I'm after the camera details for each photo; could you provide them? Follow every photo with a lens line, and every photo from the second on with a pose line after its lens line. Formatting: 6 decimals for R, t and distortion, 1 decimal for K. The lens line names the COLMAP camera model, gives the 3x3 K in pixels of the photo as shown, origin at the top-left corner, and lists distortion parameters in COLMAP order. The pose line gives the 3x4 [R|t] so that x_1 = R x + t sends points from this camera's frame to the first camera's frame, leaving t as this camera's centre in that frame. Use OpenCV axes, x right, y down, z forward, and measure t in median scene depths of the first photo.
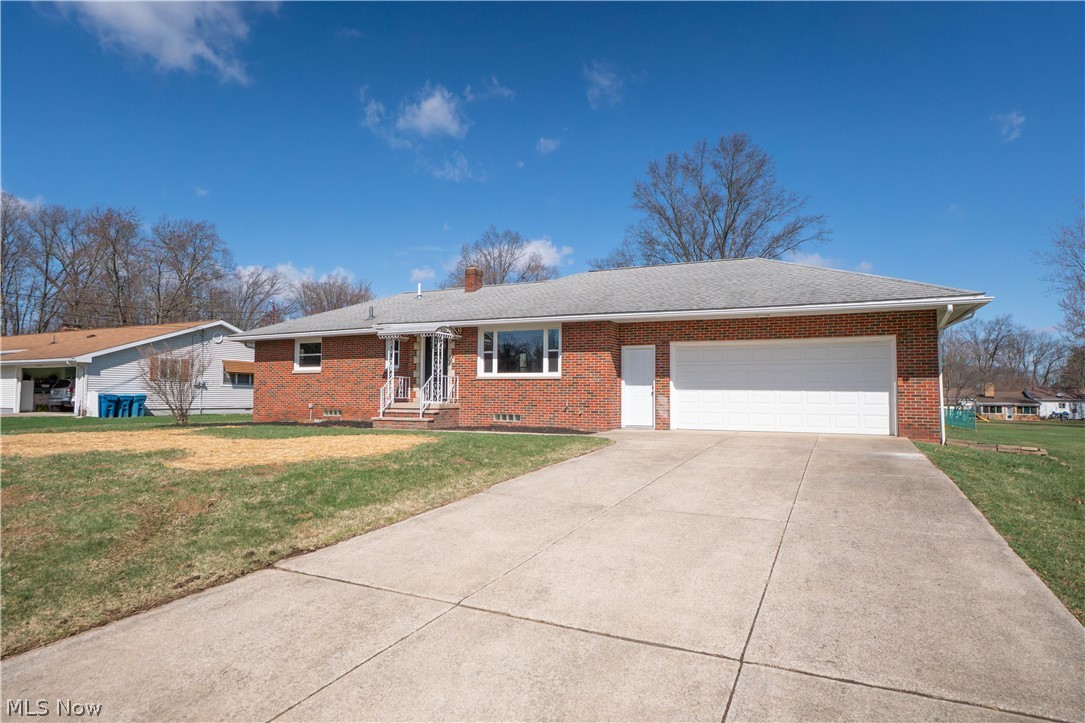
lens RADIAL K [[622.5, 0, 539.1], [0, 622.5, 369.7], [0, 0, 1]] dist [-0.022019, -0.000207]
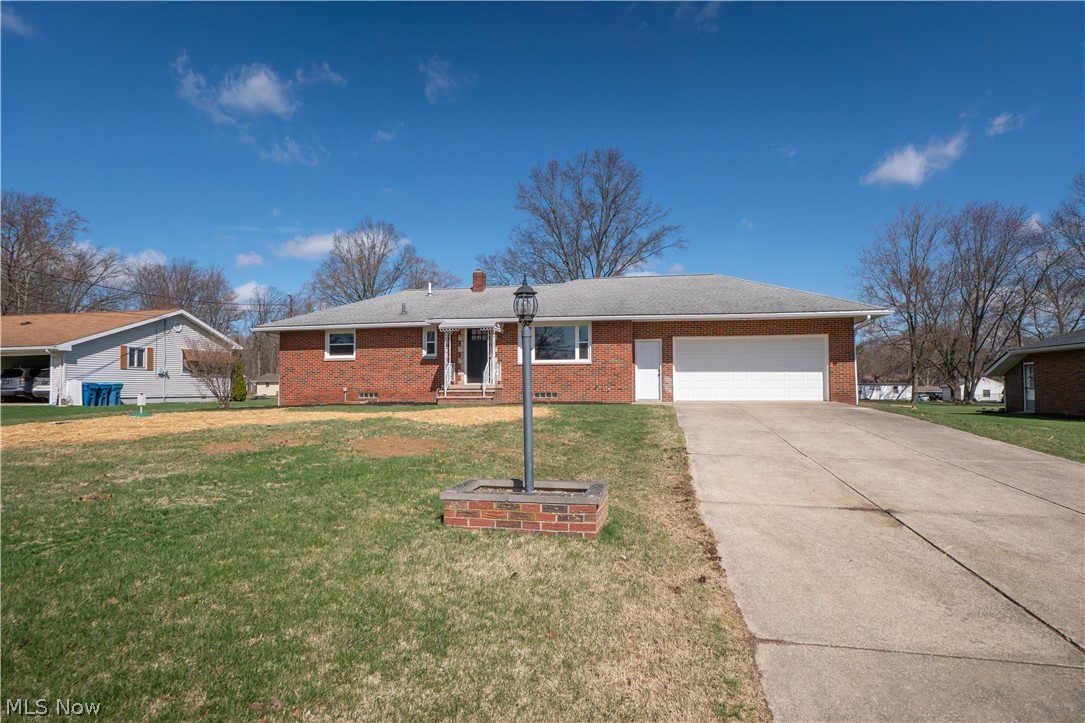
lens RADIAL K [[622.5, 0, 539.1], [0, 622.5, 369.7], [0, 0, 1]] dist [-0.022019, -0.000207]
pose [[0.967986, -0.003235, 0.250983, -0.371030], [-0.000089, 0.999912, 0.013230, 0.008323], [-0.251004, -0.012829, 0.967901, -0.214280]]
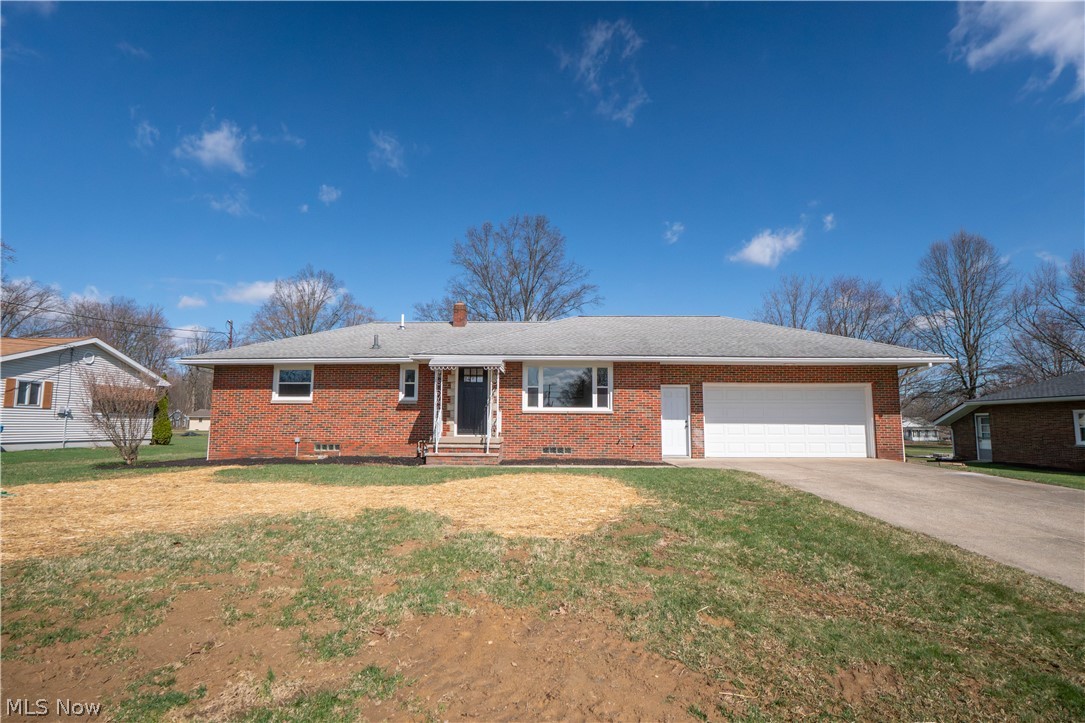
lens RADIAL K [[526.4, 0, 532.4], [0, 526.4, 366.0], [0, 0, 1]] dist [-0.035483, 0.001102]
pose [[0.918674, 0.041779, 0.392801, -0.426565], [-0.015693, 0.997466, -0.069389, -0.001999], [-0.394705, 0.057581, 0.917002, 0.198820]]
